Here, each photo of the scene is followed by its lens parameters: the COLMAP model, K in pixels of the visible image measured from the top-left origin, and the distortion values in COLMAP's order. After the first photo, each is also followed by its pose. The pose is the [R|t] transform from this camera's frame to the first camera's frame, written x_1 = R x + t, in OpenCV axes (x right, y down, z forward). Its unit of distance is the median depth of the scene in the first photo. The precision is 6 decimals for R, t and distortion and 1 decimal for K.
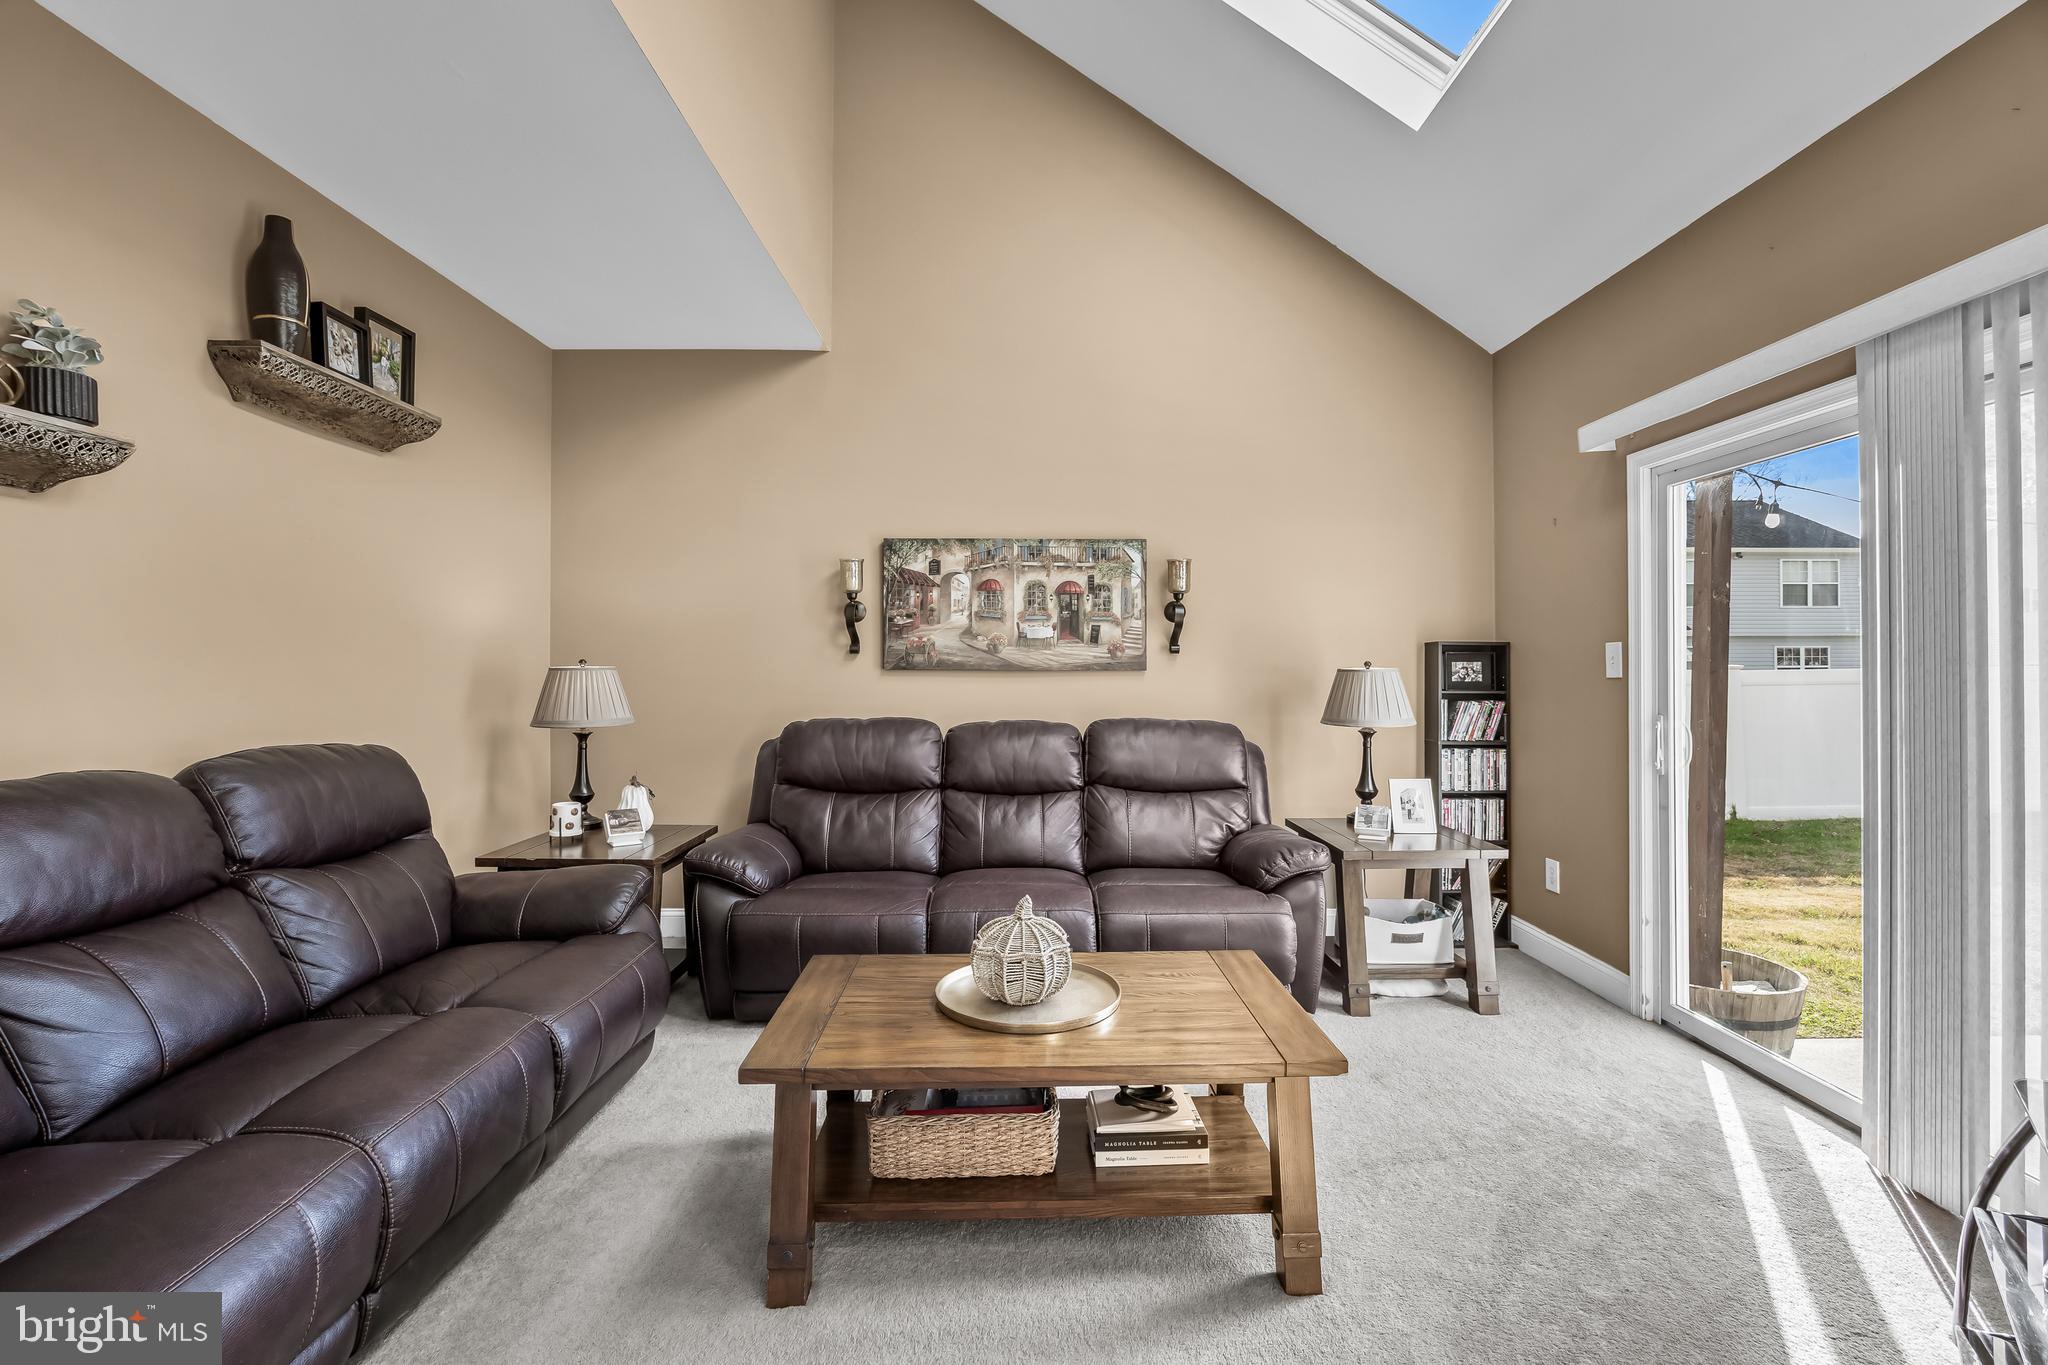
lens RADIAL K [[877.2, 0, 988.3], [0, 877.2, 677.9], [0, 0, 1]] dist [-0.020461, 0.001749]
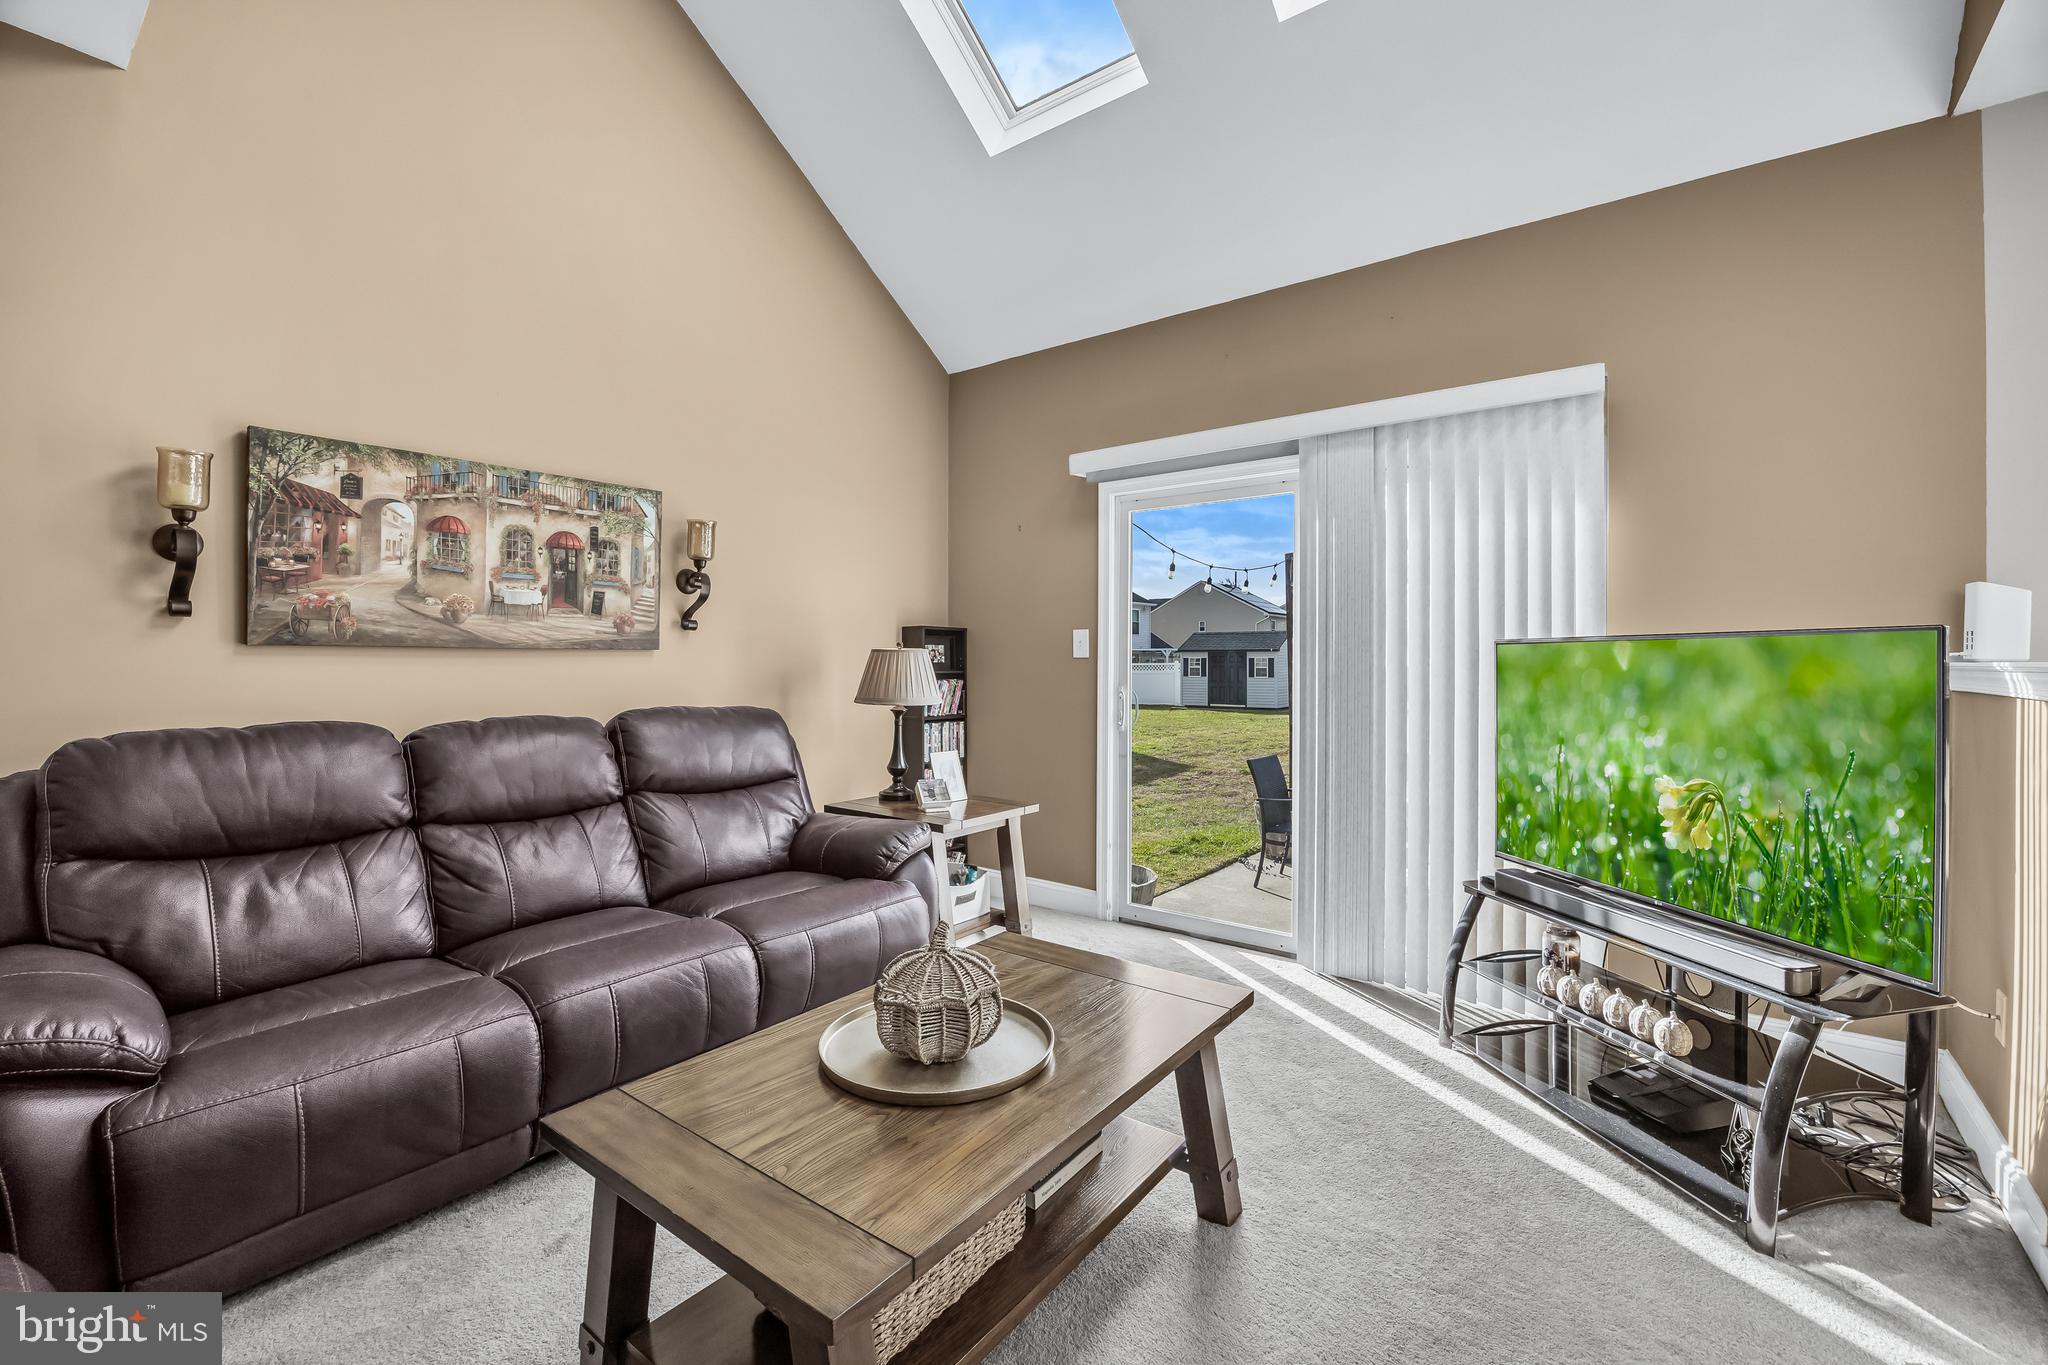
lens RADIAL K [[877.2, 0, 1022.4], [0, 877.2, 668.9], [0, 0, 1]] dist [-0.020461, 0.001749]
pose [[0.612753, -0.007735, 0.790236, -0.272922], [0.006610, 0.999967, 0.004663, 0.008234], [-0.790247, 0.002367, 0.612784, 0.228991]]
